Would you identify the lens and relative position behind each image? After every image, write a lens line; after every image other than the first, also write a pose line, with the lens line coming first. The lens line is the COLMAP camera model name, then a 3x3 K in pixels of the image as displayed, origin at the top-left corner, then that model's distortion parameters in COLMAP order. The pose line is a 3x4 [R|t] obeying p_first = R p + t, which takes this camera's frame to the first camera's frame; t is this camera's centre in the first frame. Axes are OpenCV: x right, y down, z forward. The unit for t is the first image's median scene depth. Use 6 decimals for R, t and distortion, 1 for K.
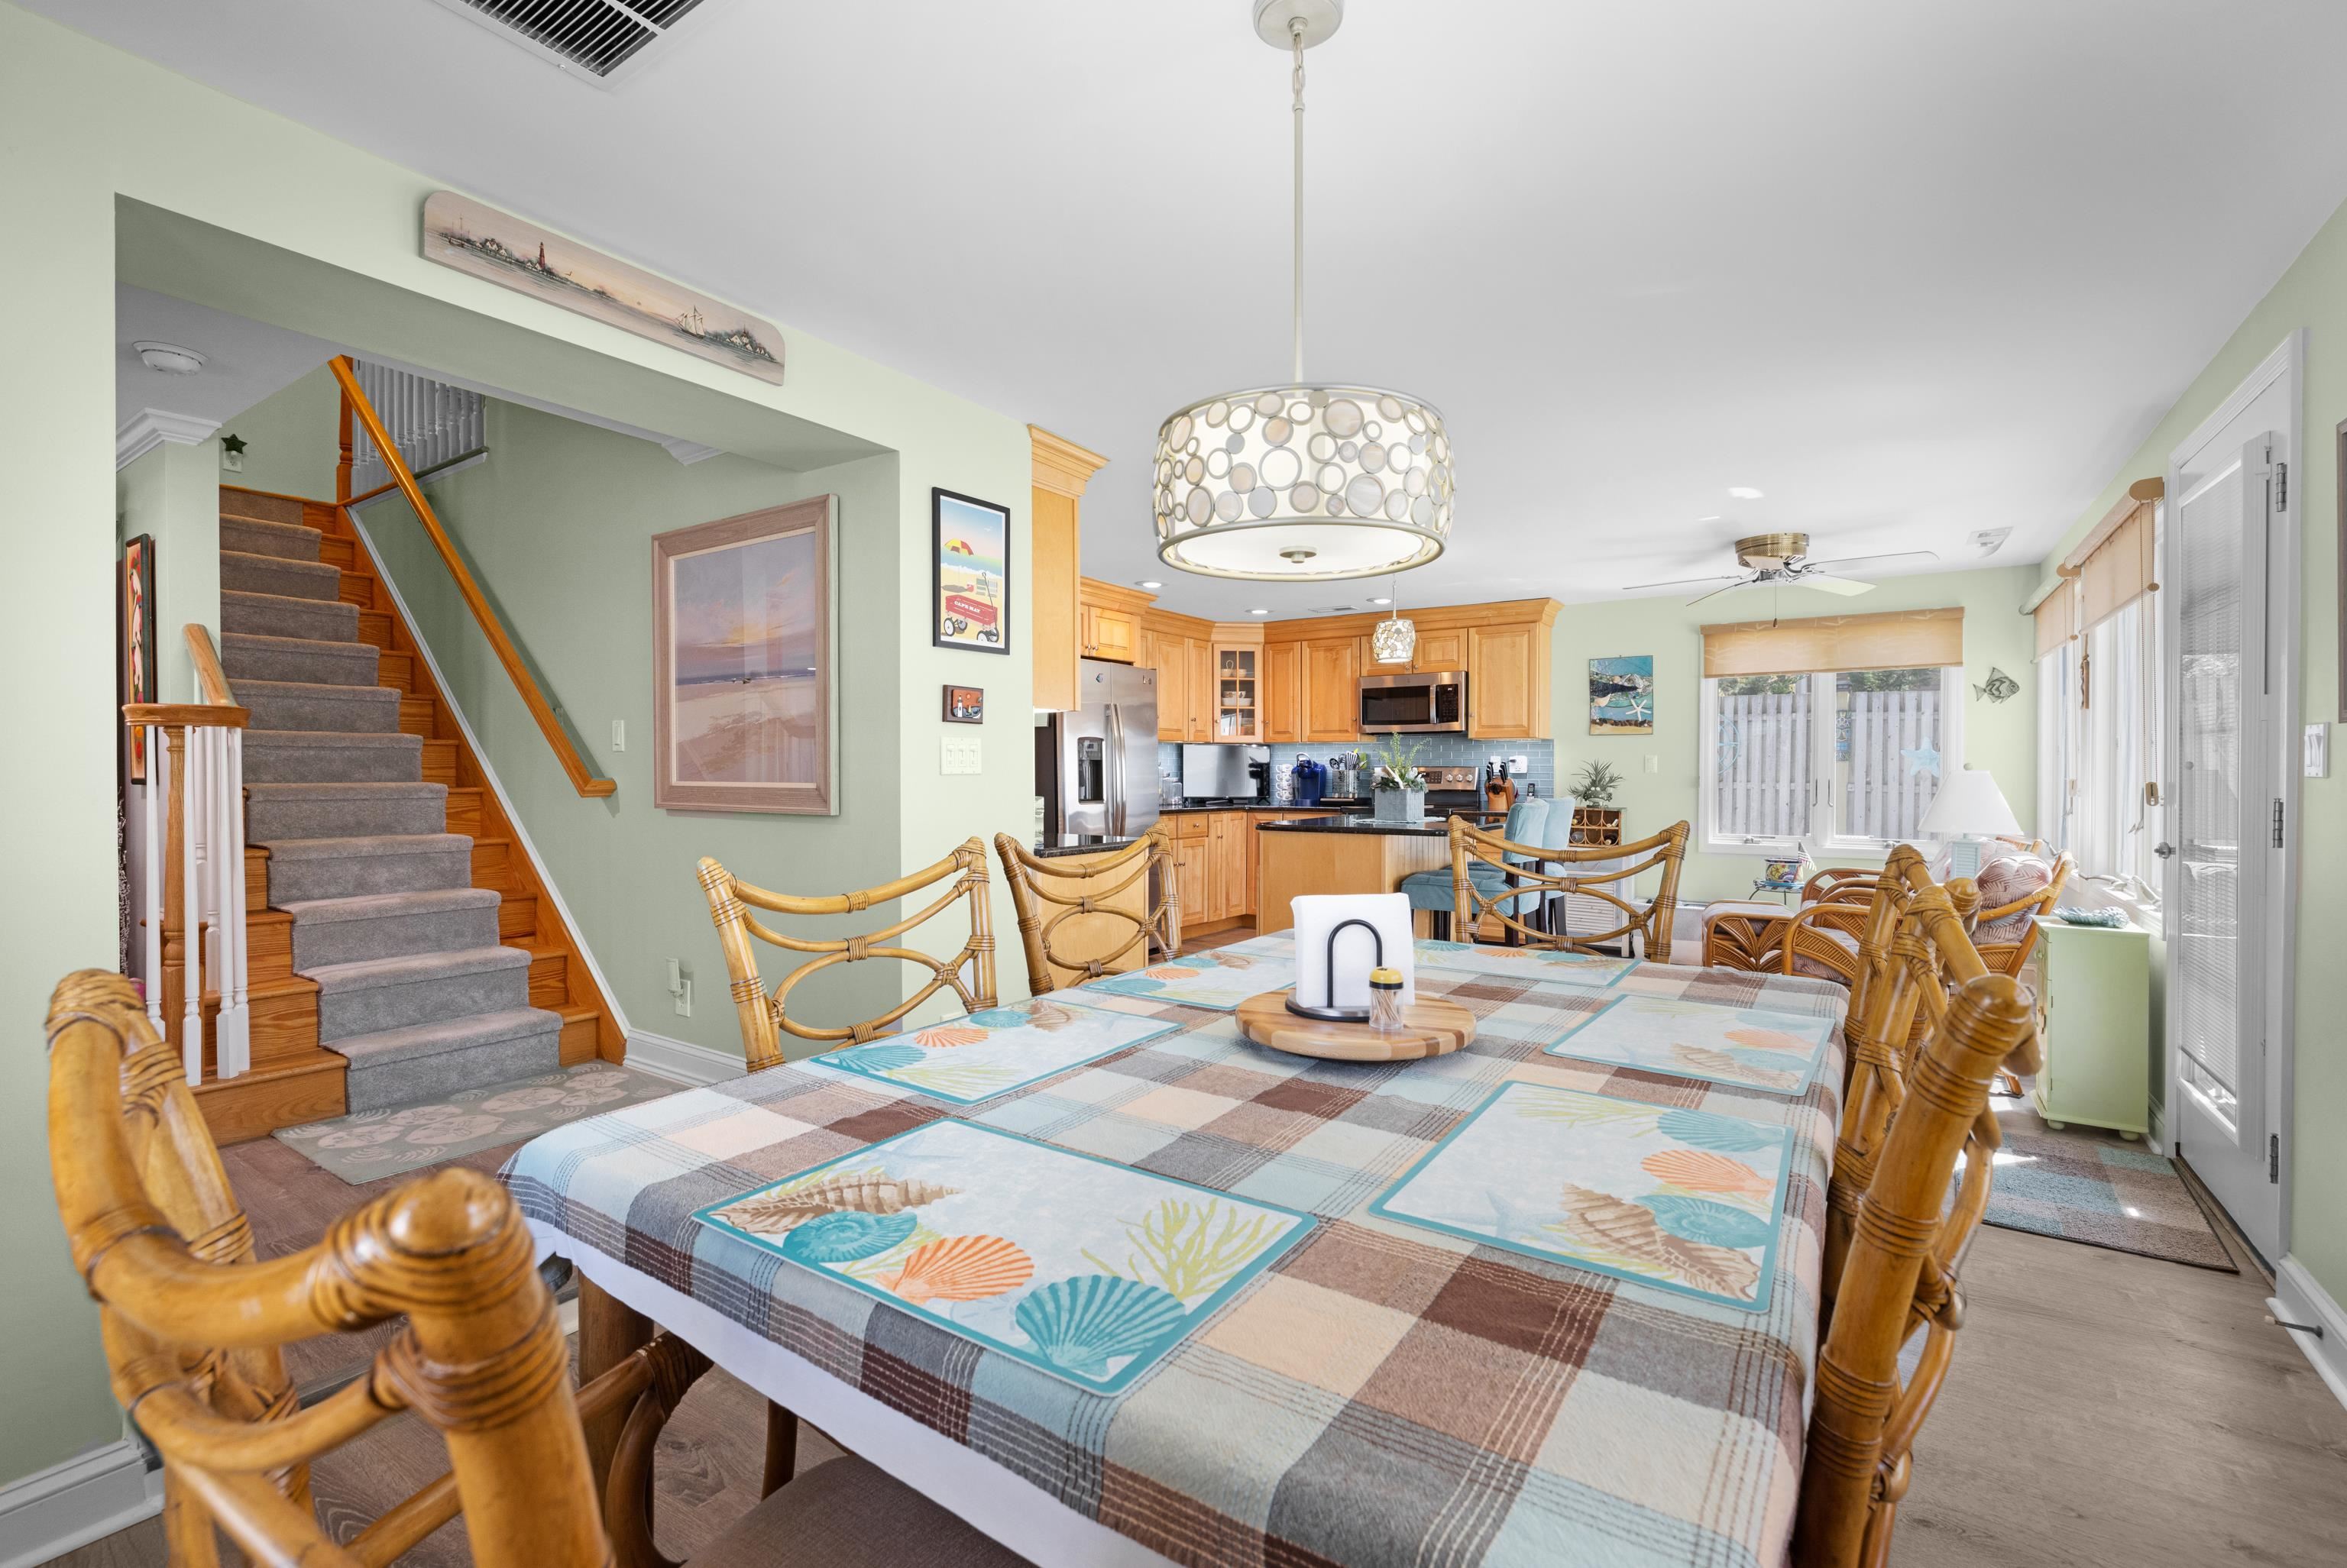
lens RADIAL K [[1012.5, 0, 1139.1], [0, 1012.5, 775.0], [0, 0, 1]] dist [0.000358, -0.000559]
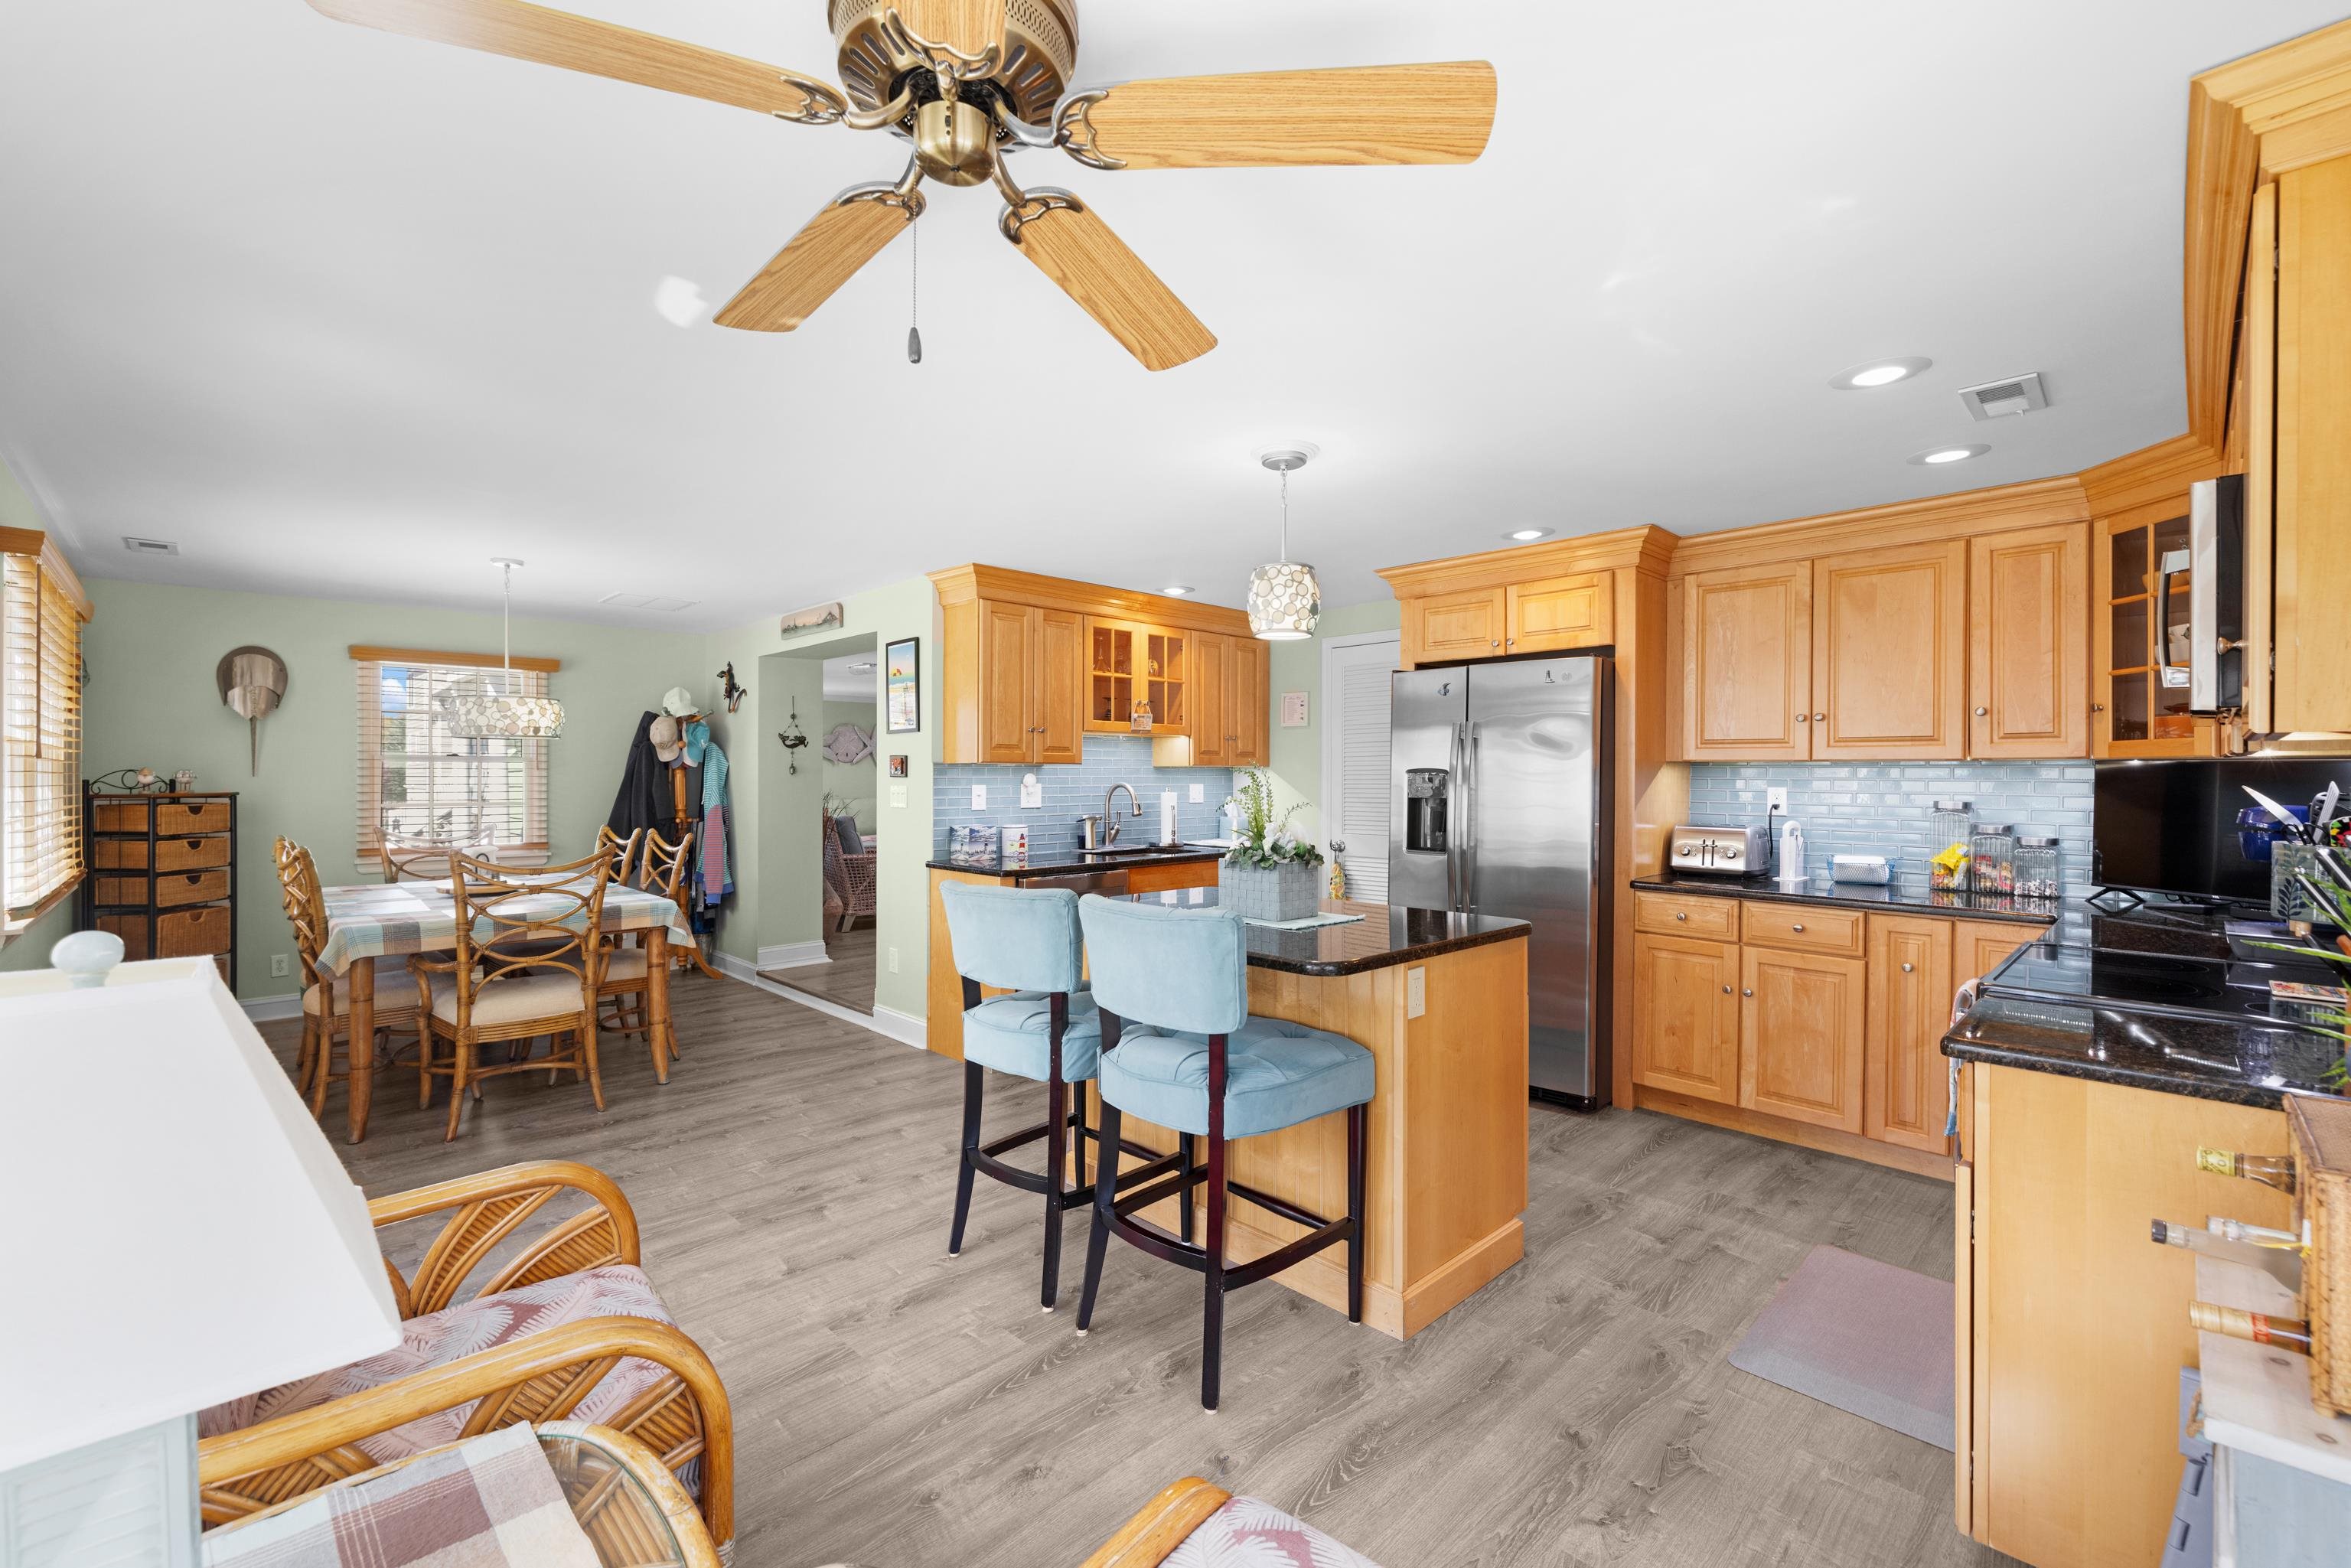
lens RADIAL K [[1014.4, 0, 1174.6], [0, 1014.4, 775.6], [0, 0, 1]] dist [0.000358, -0.000559]
pose [[-0.186588, -0.001003, -0.982438, 0.648568], [-0.006374, 0.999980, 0.000190, -0.026870], [0.982417, 0.006298, -0.186591, 0.825114]]
